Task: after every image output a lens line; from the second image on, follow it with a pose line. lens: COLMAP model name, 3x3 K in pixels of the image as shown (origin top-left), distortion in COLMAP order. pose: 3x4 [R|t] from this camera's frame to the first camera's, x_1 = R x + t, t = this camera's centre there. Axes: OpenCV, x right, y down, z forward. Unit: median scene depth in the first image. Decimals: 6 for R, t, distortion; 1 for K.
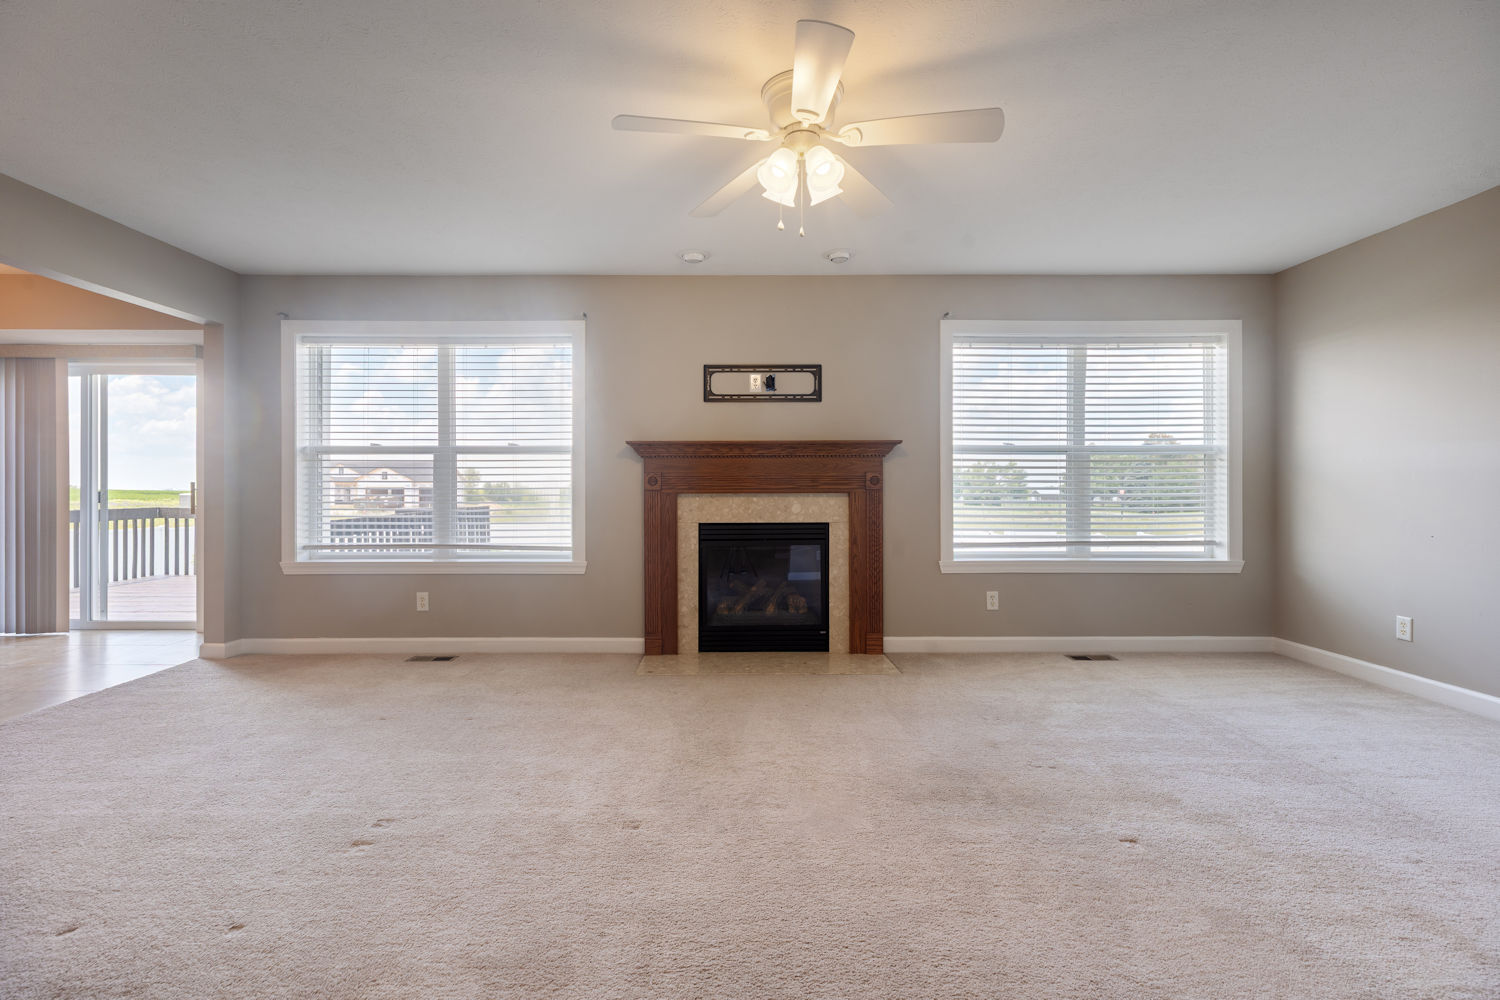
lens RADIAL K [[673.0, 0, 750.0], [0, 673.0, 500.0], [0, 0, 1]] dist [0.000604, 0.000030]
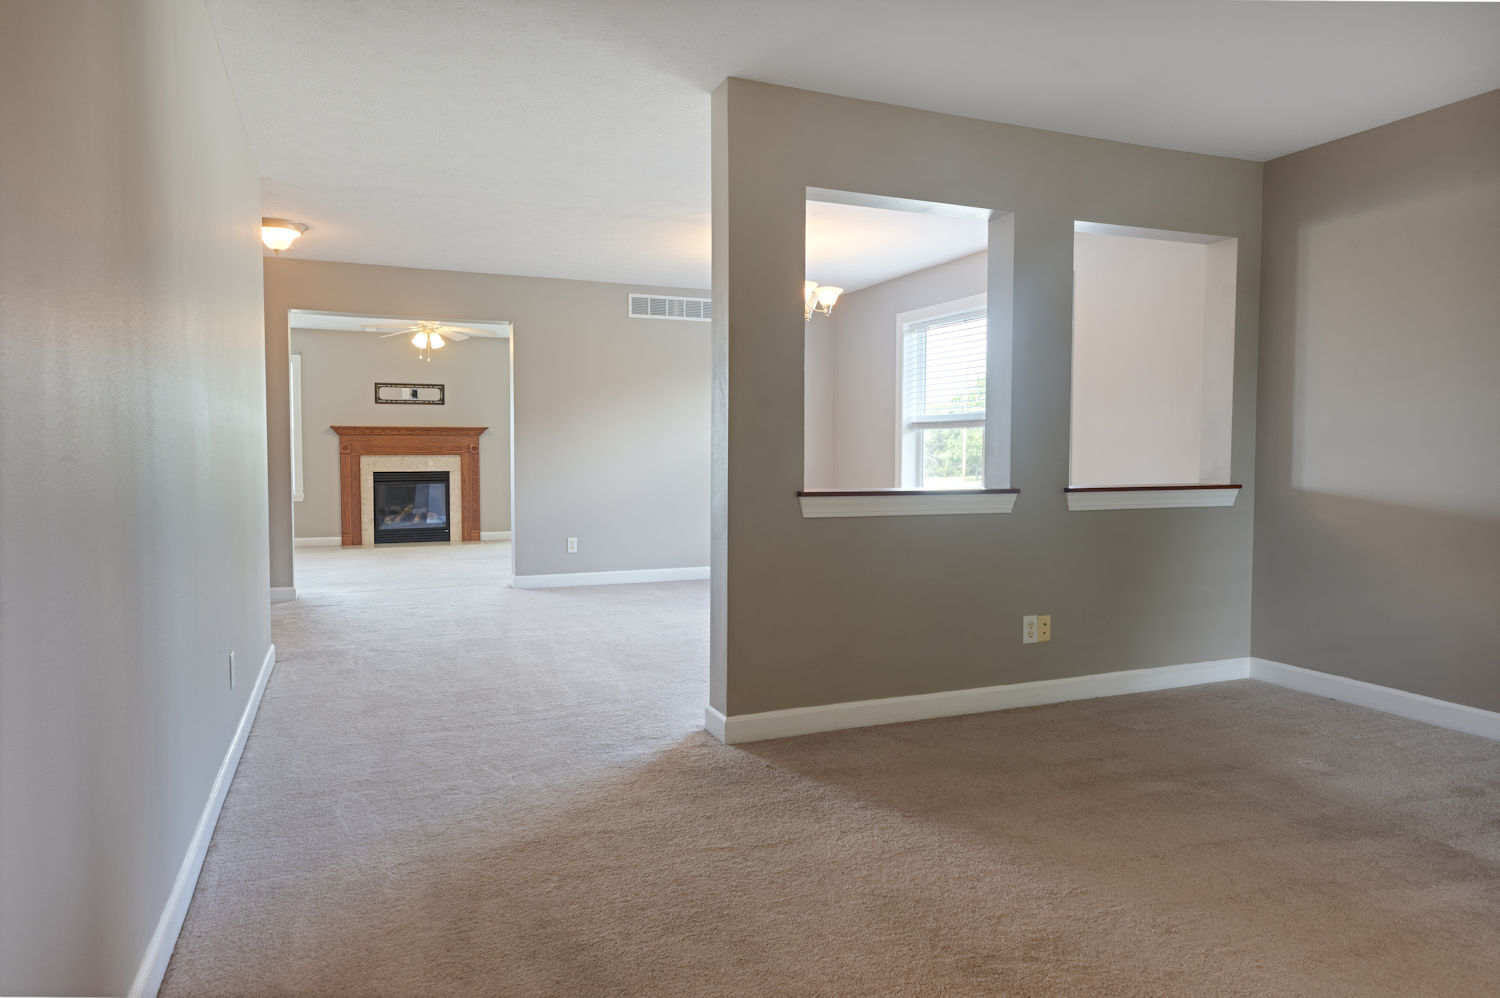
lens RADIAL K [[959.2, 0, 750.0], [0, 959.2, 499.0], [0, 0, 1]] dist [0.018697, 0.000385]
pose [[0.930150, -0.013460, 0.366933, -0.083339], [0.005664, 0.999735, 0.022316, 0.055434], [-0.367136, -0.018679, 0.929980, -1.735571]]
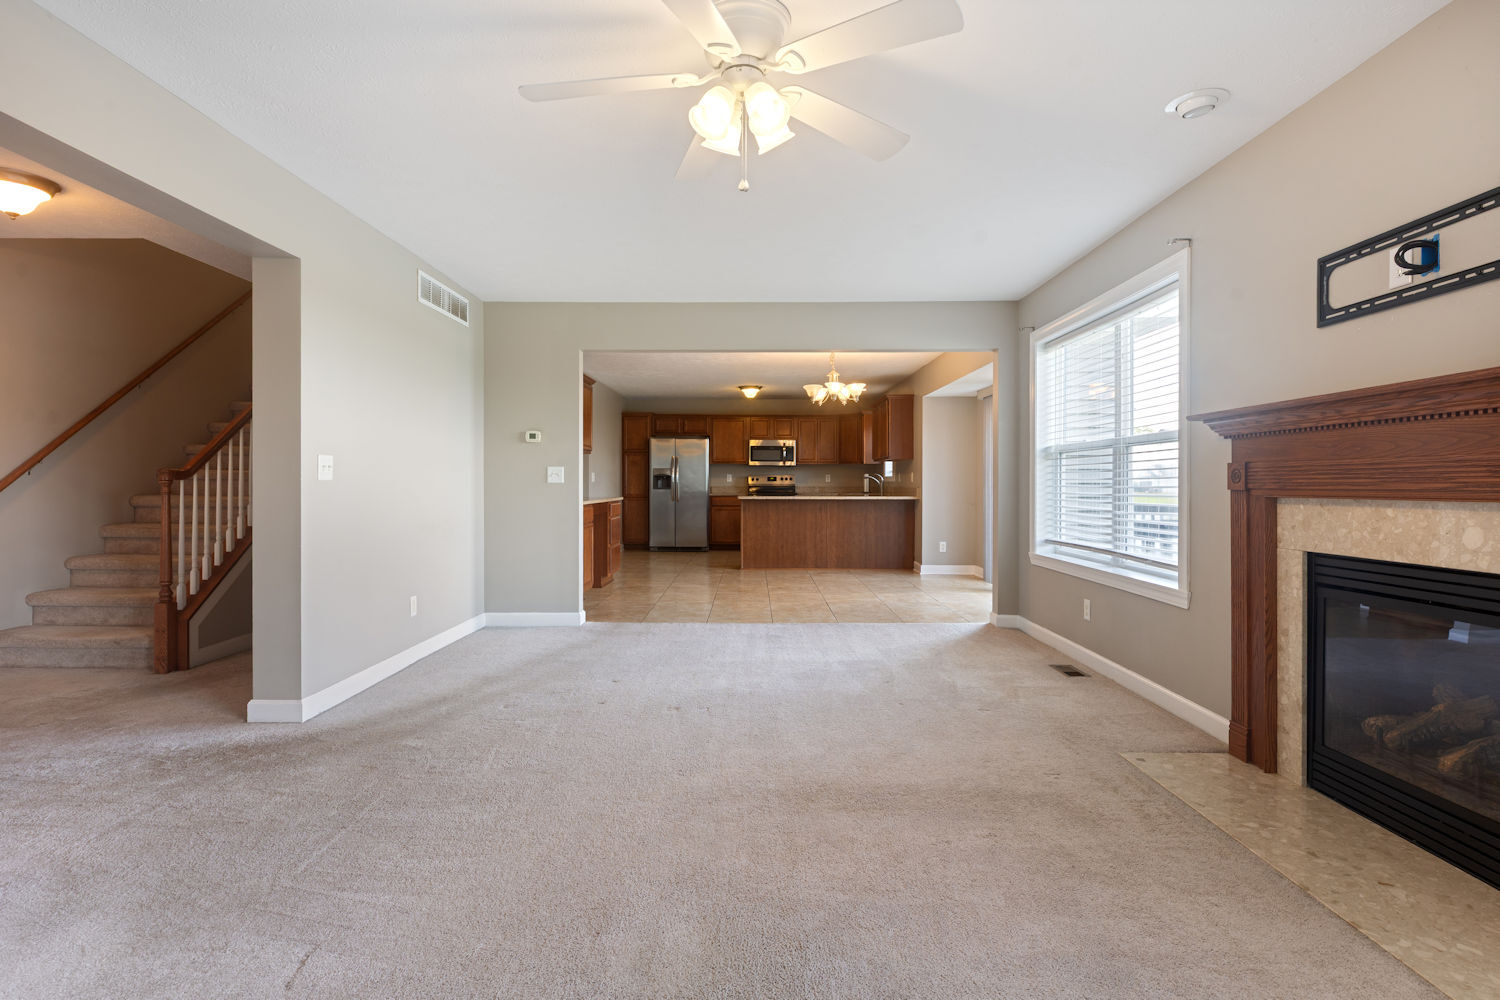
lens RADIAL K [[769.9, 0, 750.0], [0, 769.9, 500.0], [0, 0, 1]] dist [-0.000538, -0.000106]
pose [[-0.036942, 0.022141, -0.999072, 0.568251], [-0.015947, 0.999614, 0.022743, -0.014869], [0.999190, 0.016772, -0.036575, 0.570247]]
